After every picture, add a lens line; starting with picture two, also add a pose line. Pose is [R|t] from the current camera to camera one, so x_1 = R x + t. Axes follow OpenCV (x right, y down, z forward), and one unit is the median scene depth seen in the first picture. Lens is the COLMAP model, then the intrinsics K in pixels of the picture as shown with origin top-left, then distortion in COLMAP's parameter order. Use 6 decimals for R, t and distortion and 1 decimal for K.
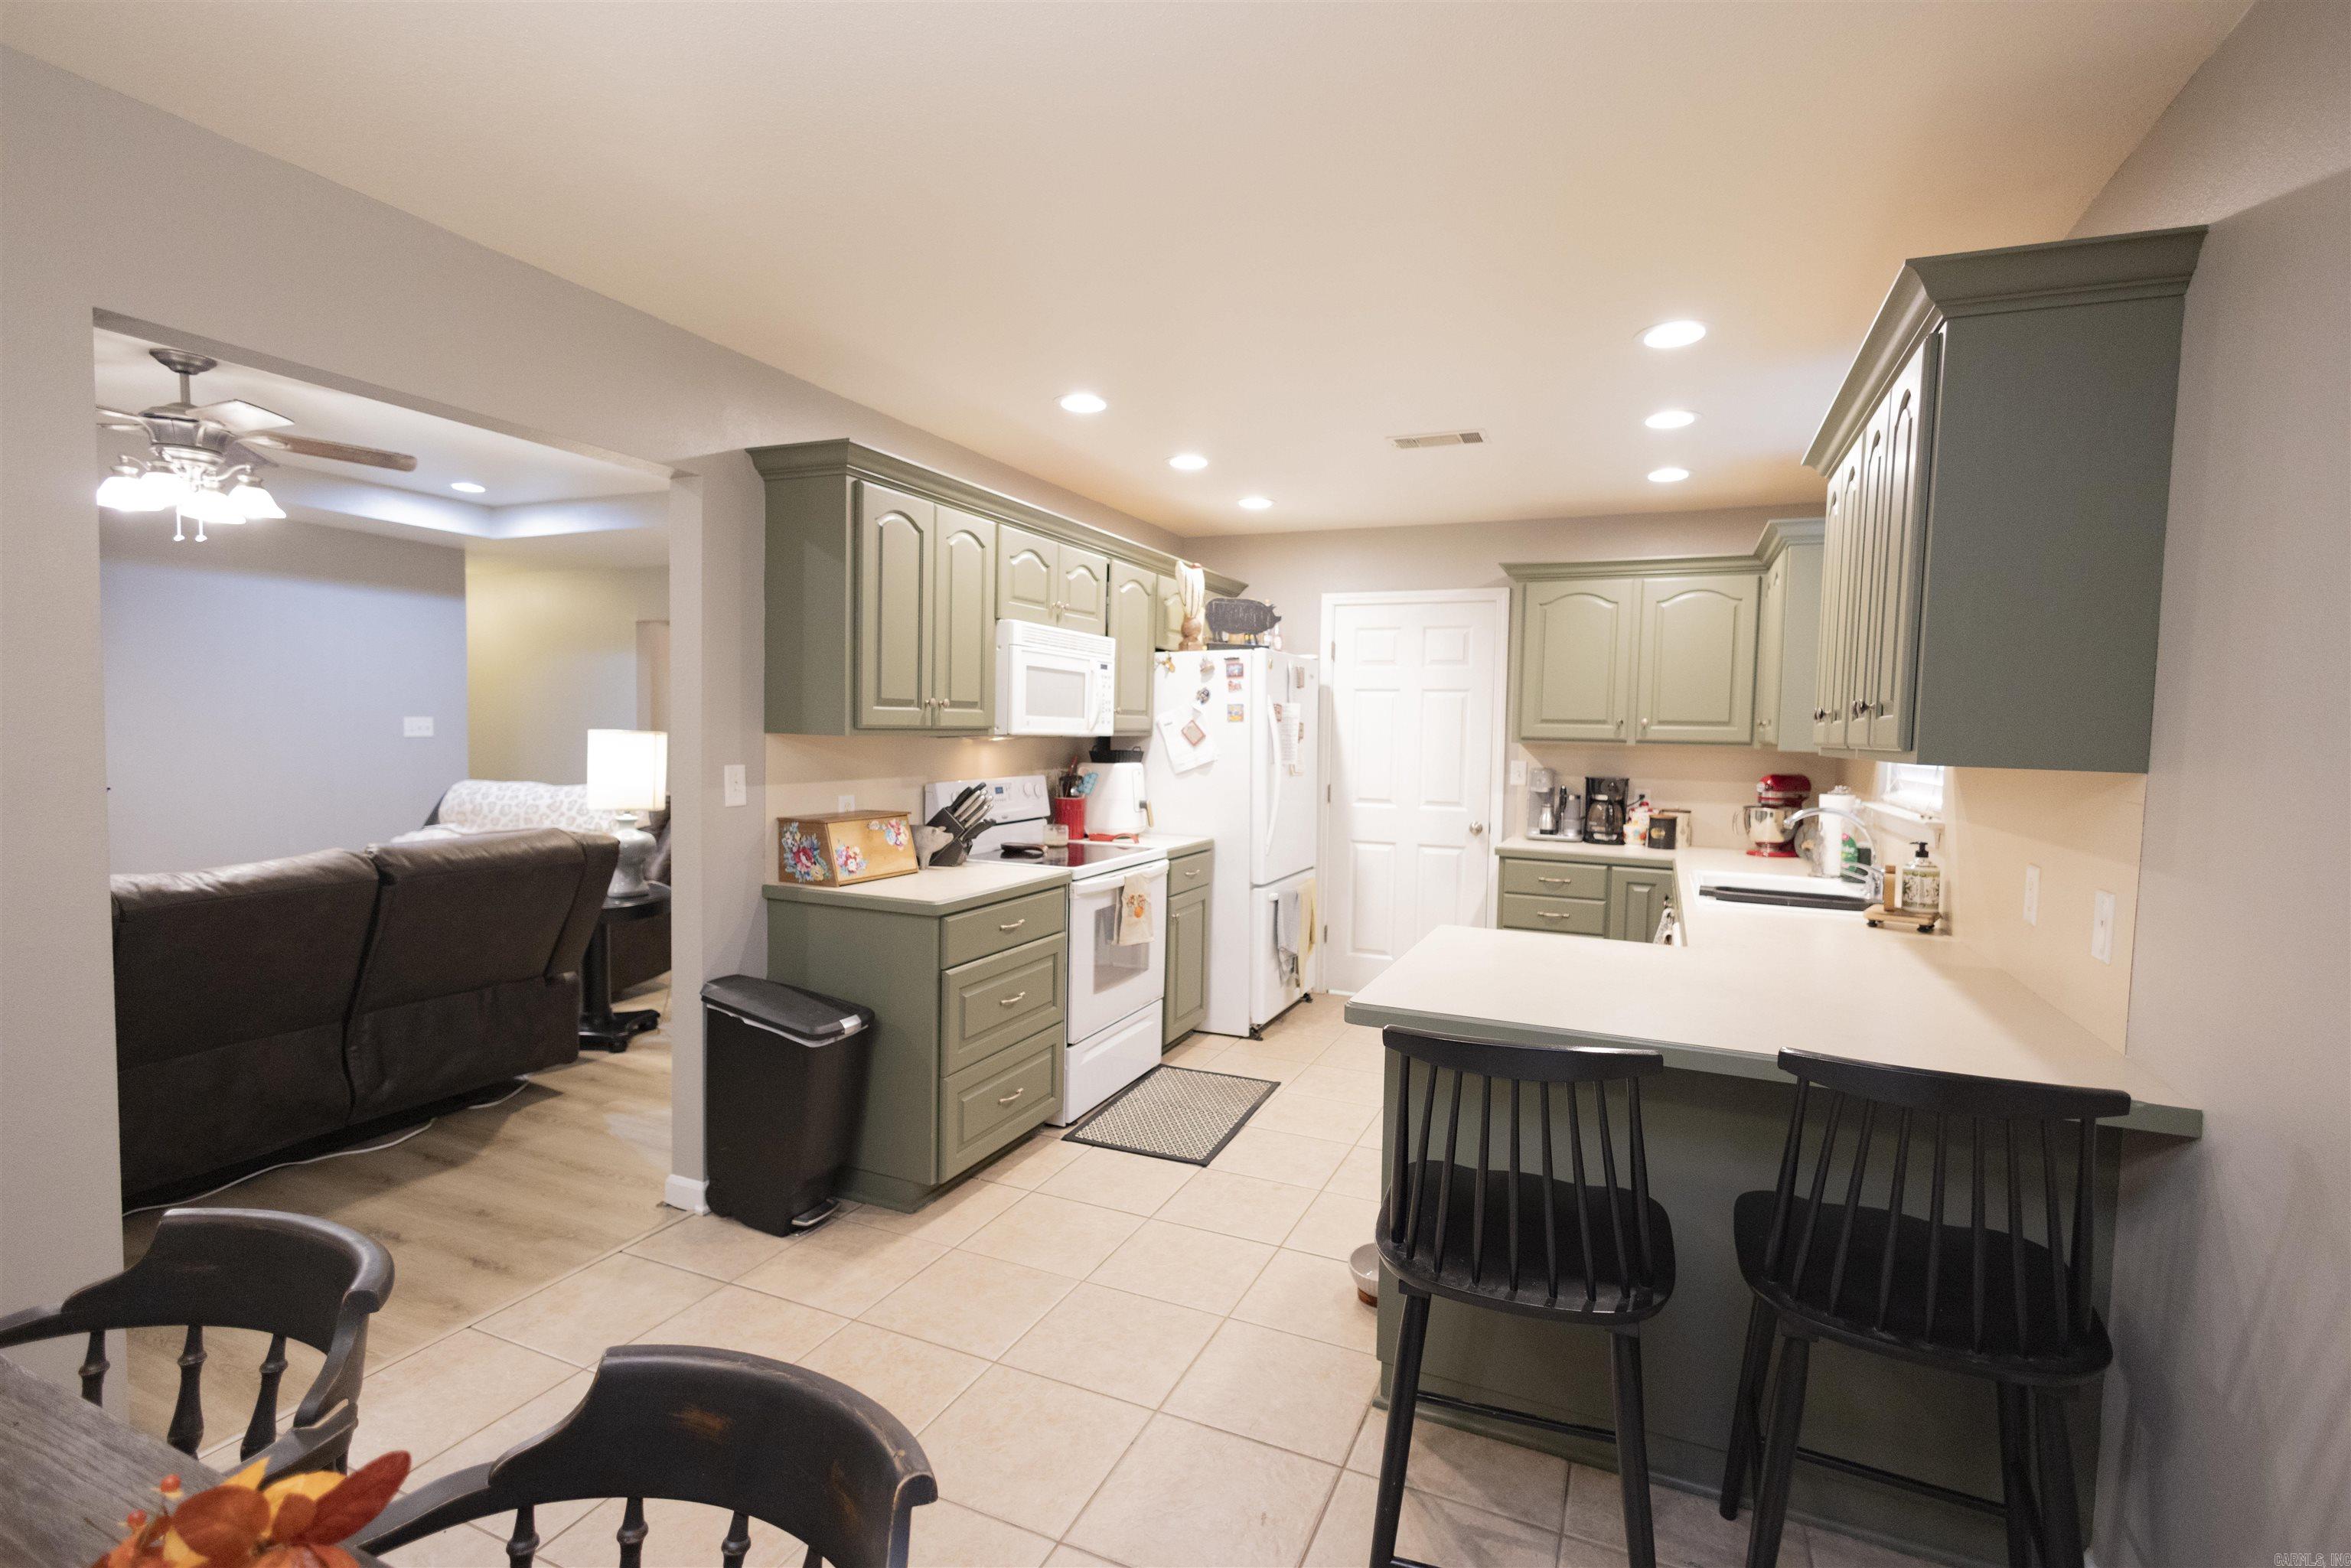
lens RADIAL K [[1075.1, 0, 1190.8], [0, 1075.1, 774.5], [0, 0, 1]] dist [0.018786, -0.008187]
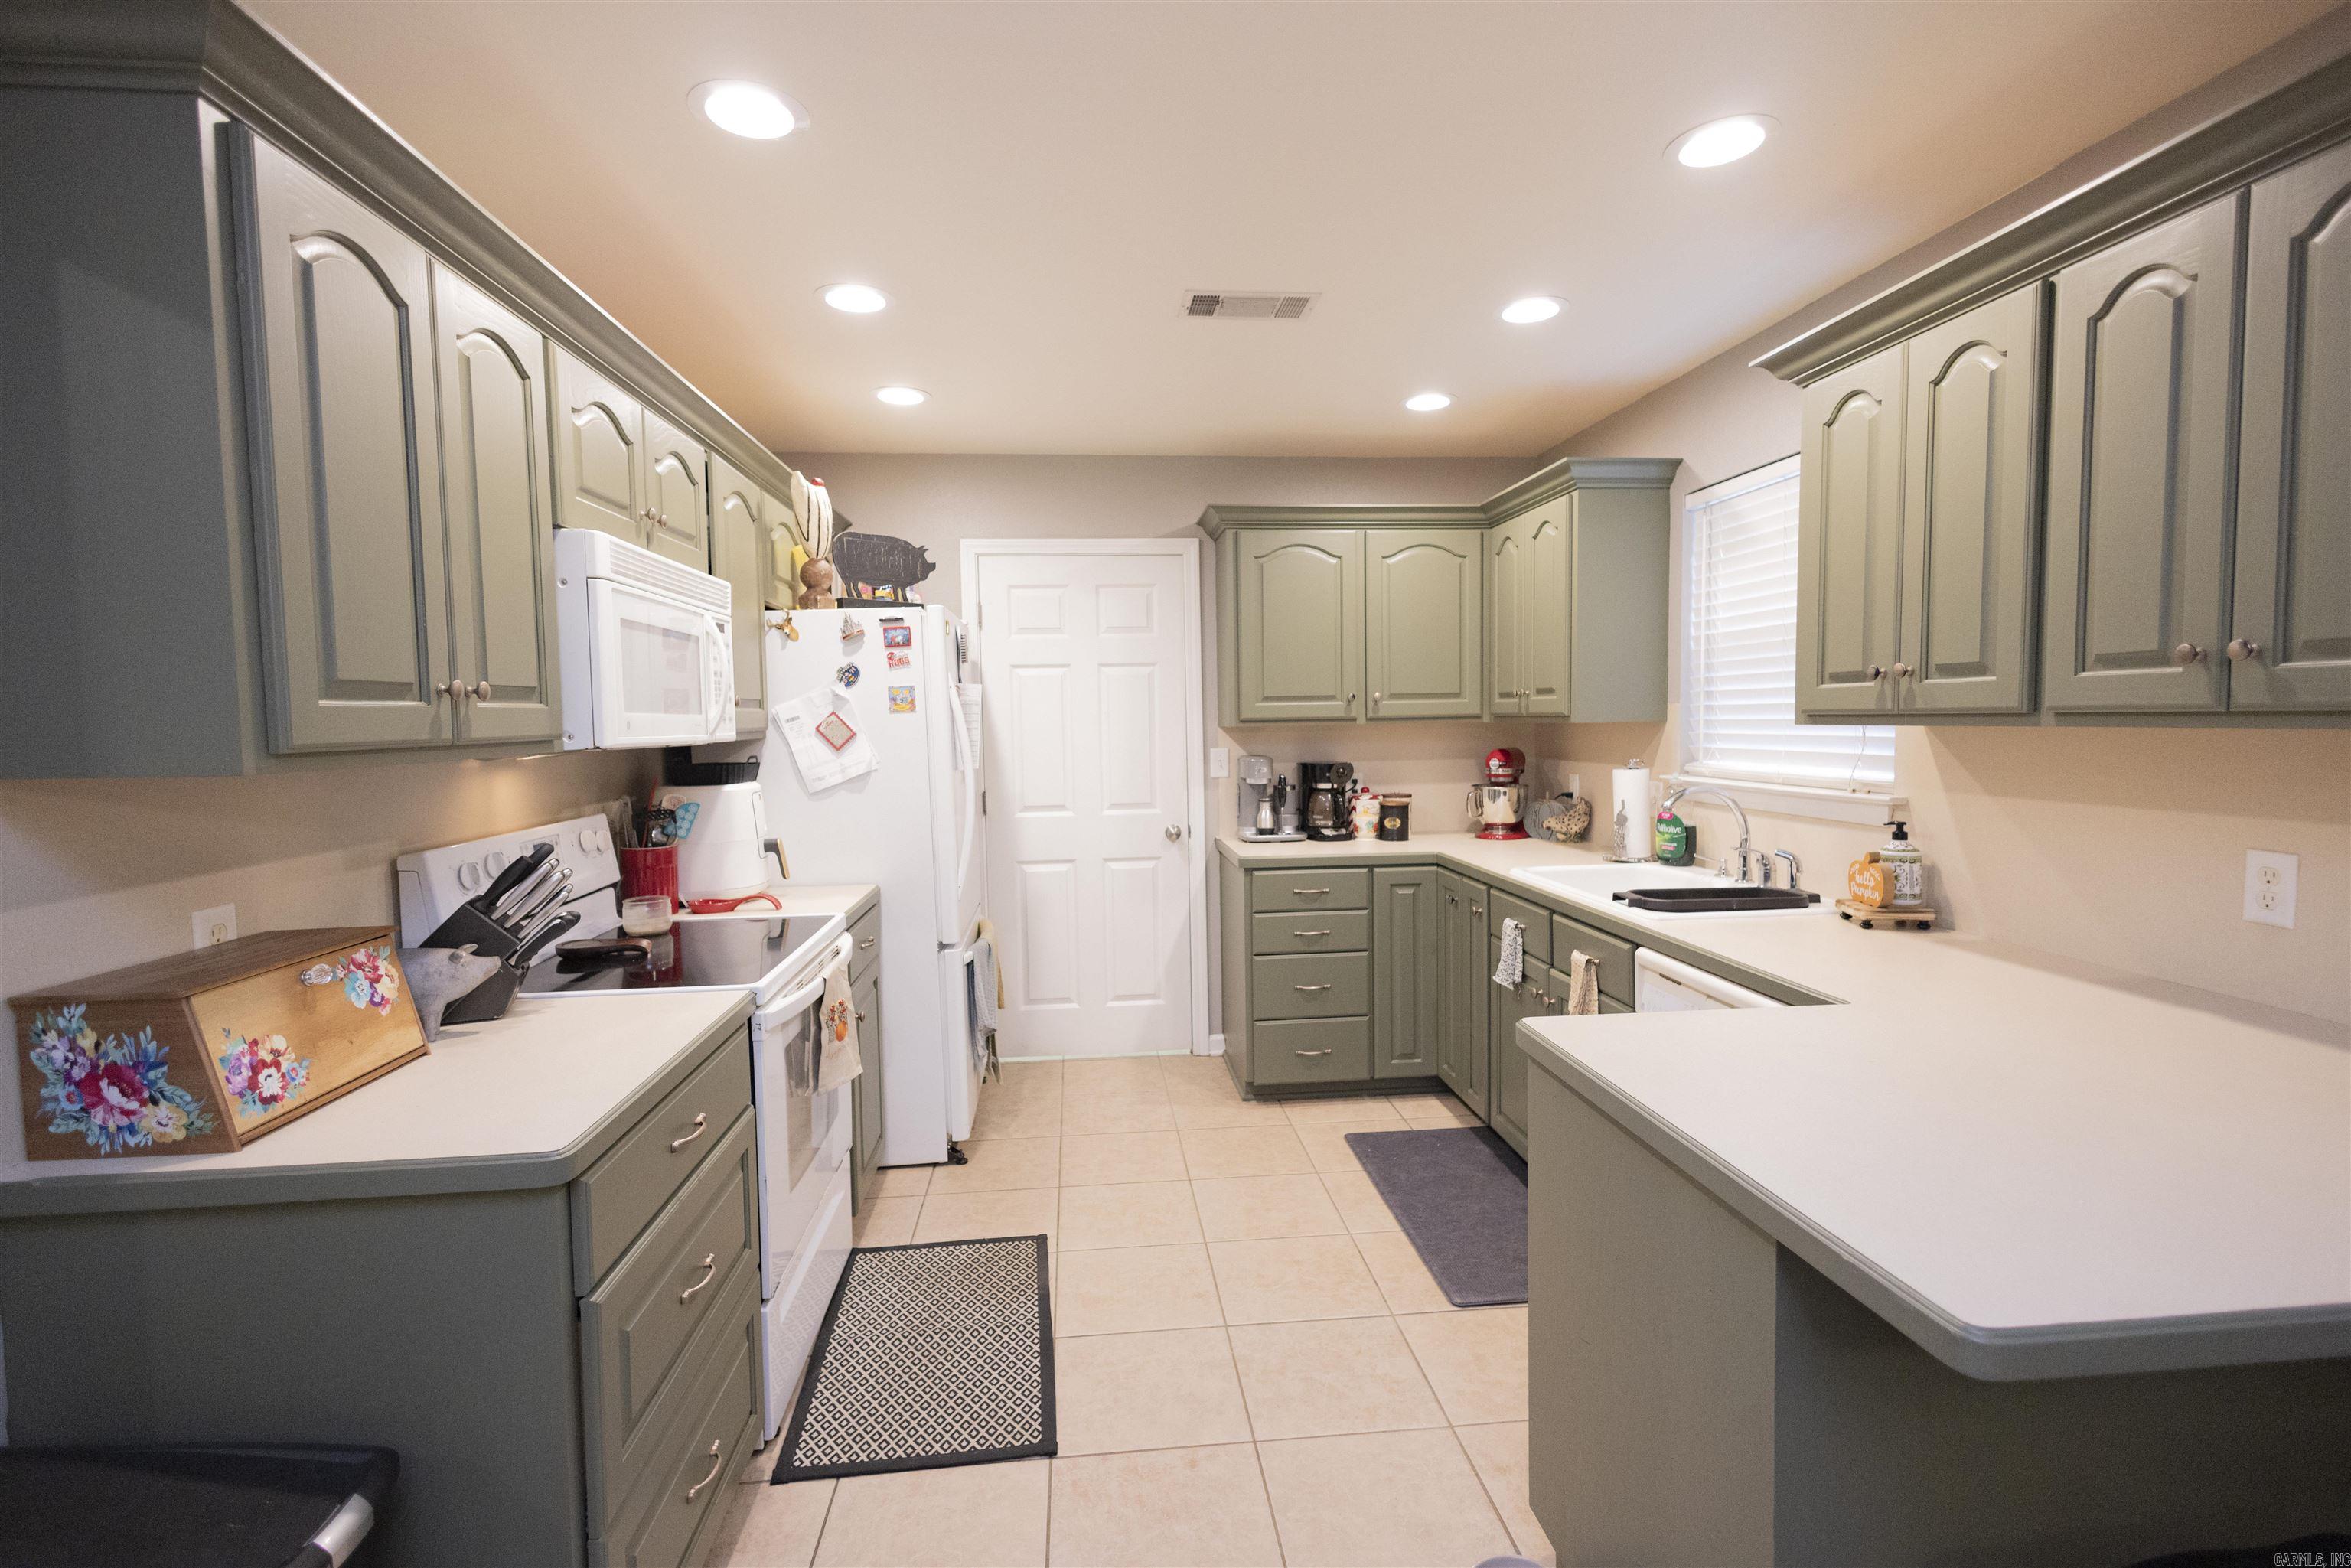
lens RADIAL K [[1075.1, 0, 1176.6], [0, 1075.1, 774.4], [0, 0, 1]] dist [0.018786, -0.008187]
pose [[0.876111, -0.062743, 0.478010, -0.205736], [0.057038, 0.998021, 0.026458, -0.026838], [-0.478724, 0.004085, 0.877956, 0.475754]]
